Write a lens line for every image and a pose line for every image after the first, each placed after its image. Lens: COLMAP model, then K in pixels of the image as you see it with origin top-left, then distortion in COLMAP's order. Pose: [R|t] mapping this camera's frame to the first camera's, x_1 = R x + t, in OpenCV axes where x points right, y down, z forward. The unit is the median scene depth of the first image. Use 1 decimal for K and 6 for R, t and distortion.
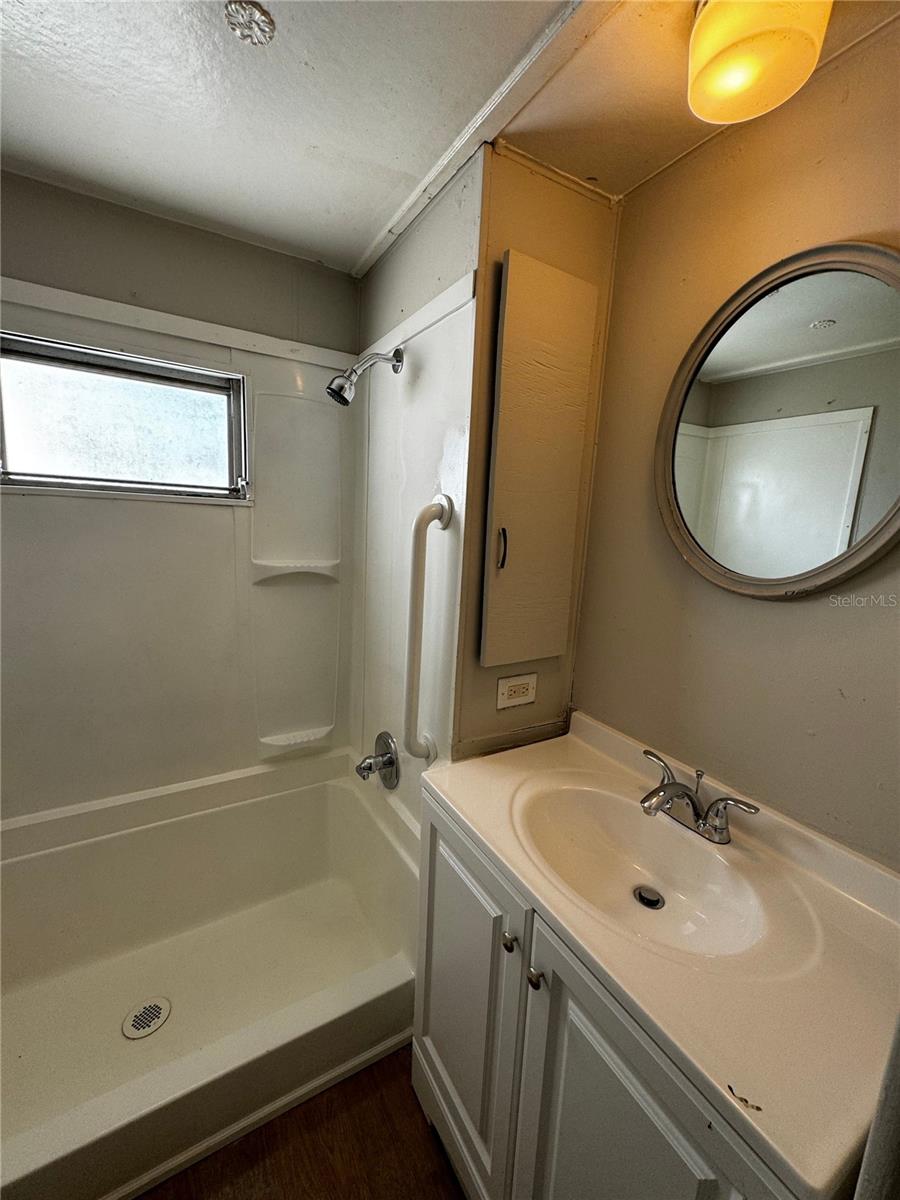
lens RADIAL K [[481.4, 0, 450.3], [0, 481.4, 599.0], [0, 0, 1]] dist [-0.003384, -0.000001]
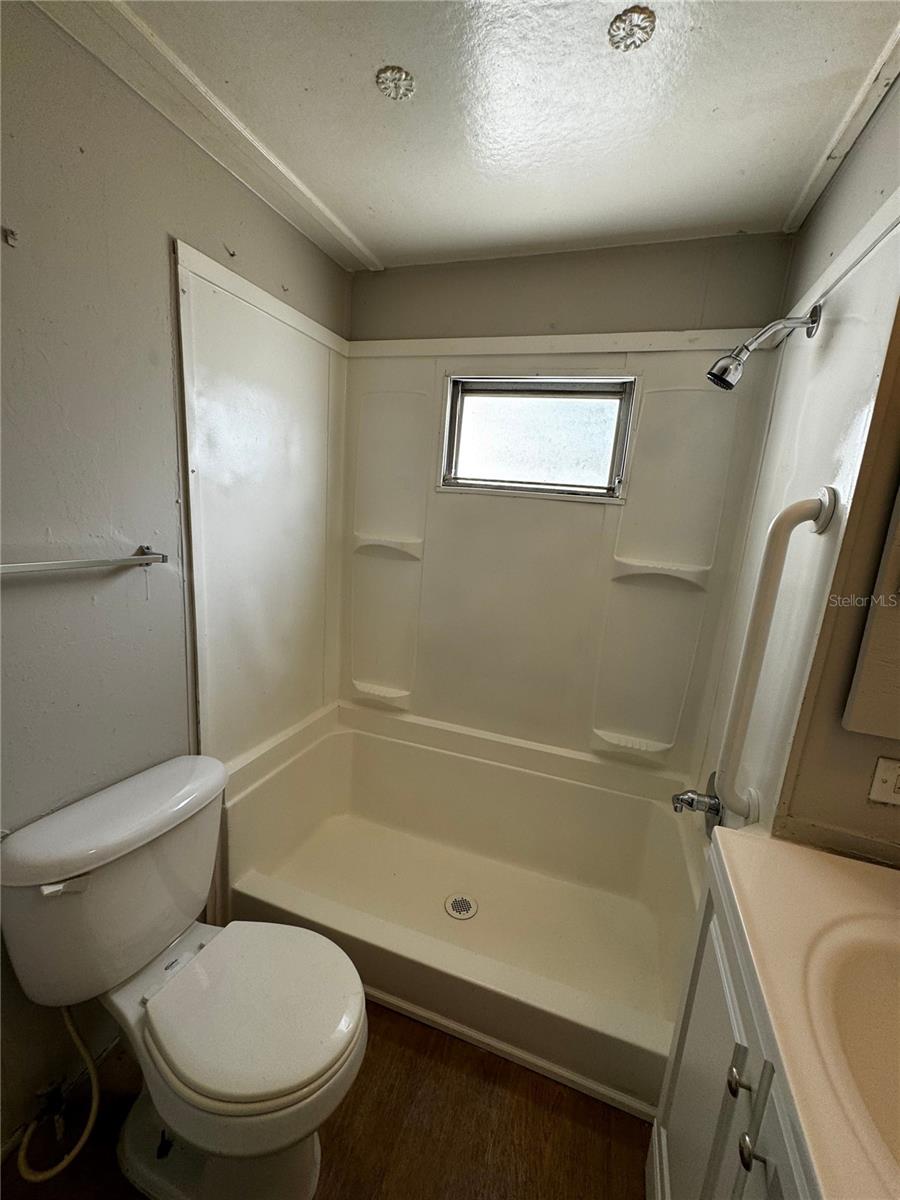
lens RADIAL K [[481.4, 0, 450.2], [0, 481.4, 599.2], [0, 0, 1]] dist [-0.003384, -0.000001]
pose [[0.644621, 0.154441, -0.748740, 0.164852], [-0.165488, 0.984350, 0.060565, 0.005211], [0.746376, 0.084866, 0.660091, 0.072356]]
